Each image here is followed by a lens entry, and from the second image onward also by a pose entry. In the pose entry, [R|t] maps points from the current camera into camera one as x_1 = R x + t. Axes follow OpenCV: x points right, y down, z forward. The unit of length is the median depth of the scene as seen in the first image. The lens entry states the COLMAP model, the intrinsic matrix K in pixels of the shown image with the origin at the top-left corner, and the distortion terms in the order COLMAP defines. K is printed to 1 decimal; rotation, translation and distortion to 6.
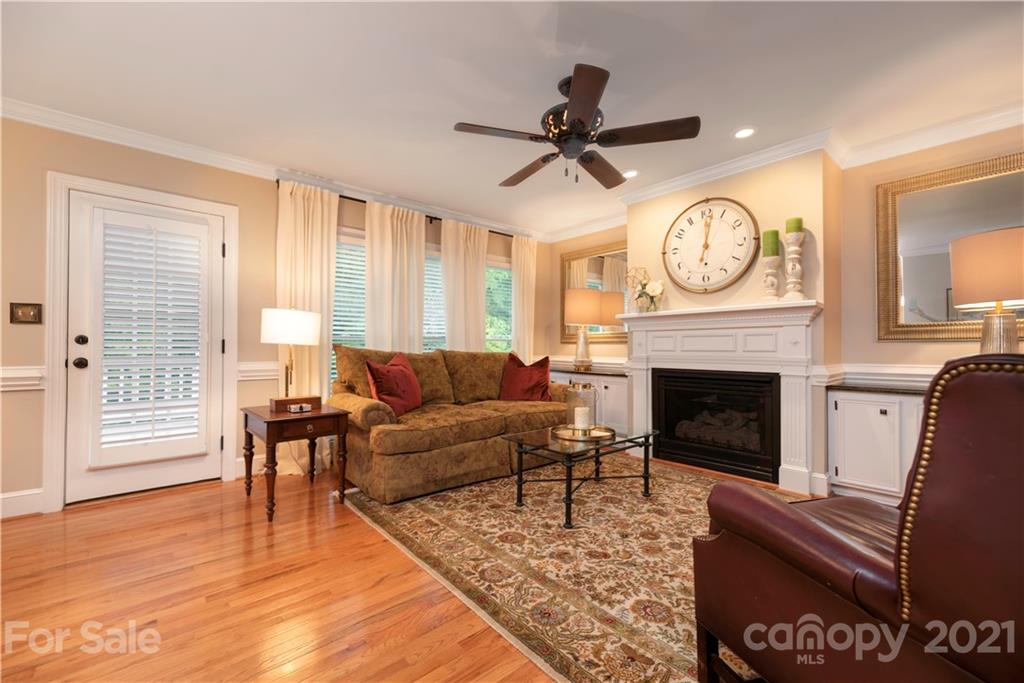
lens RADIAL K [[412.8, 0, 519.6], [0, 412.8, 343.4], [0, 0, 1]] dist [-0.001284, 0.000436]
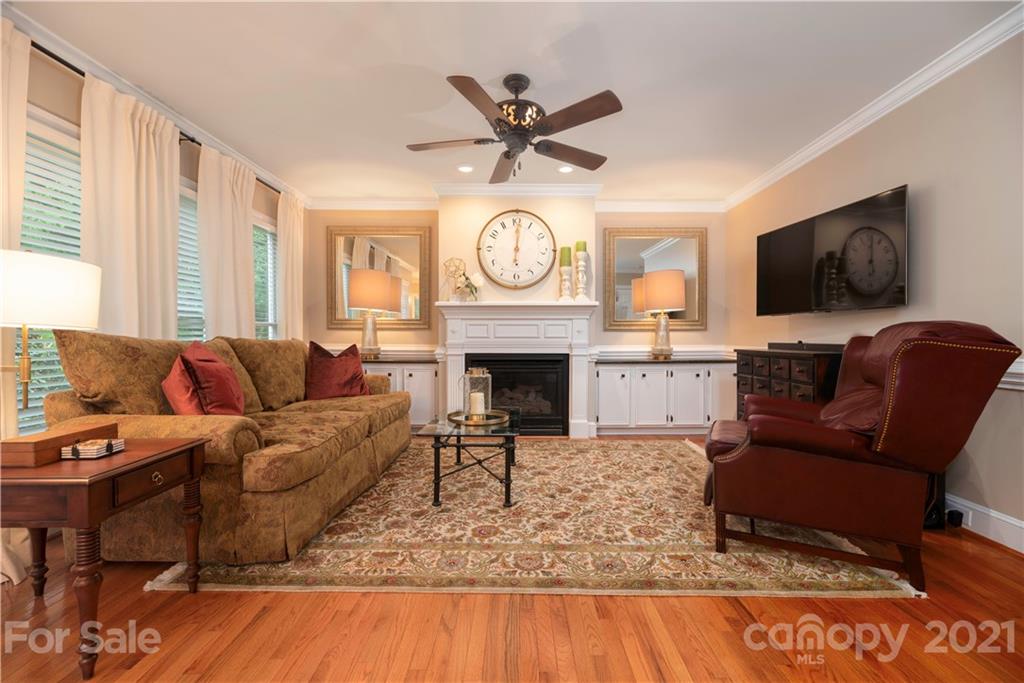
lens RADIAL K [[412.8, 0, 521.2], [0, 412.8, 339.5], [0, 0, 1]] dist [-0.001284, 0.000436]
pose [[0.667856, -0.007442, 0.744253, -0.505520], [-0.008588, 0.999806, 0.017704, 0.003322], [-0.744241, -0.018215, 0.667663, 0.225244]]
